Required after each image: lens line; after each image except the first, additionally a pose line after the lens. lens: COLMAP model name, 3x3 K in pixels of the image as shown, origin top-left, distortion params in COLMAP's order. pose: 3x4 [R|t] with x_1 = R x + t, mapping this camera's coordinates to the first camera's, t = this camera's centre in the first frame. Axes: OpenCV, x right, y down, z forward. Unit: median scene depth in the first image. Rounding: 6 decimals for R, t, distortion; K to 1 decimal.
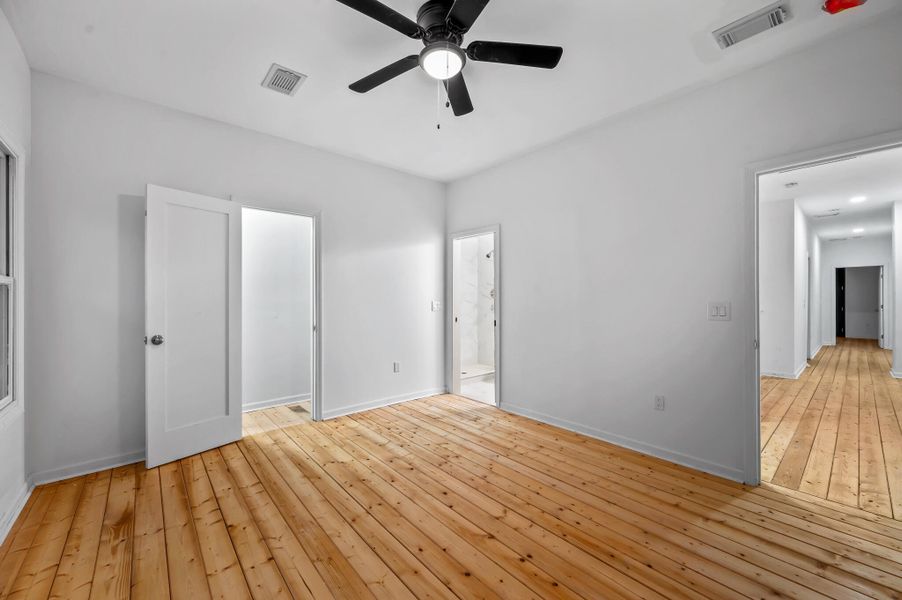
lens RADIAL K [[358.2, 0, 454.0], [0, 358.2, 297.9], [0, 0, 1]] dist [0.000028, -0.000158]
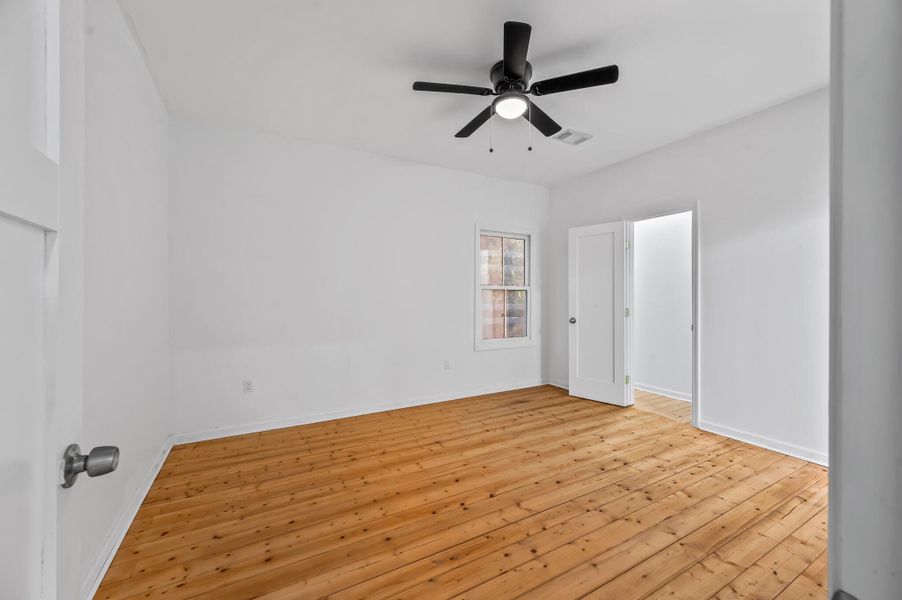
lens RADIAL K [[358.2, 0, 452.8], [0, 358.2, 296.8], [0, 0, 1]] dist [0.000028, -0.000158]
pose [[-0.204834, 0.004700, -0.978786, 0.895562], [-0.001772, 0.999985, 0.005173, 0.000662], [0.978795, 0.002794, -0.204822, 0.772379]]
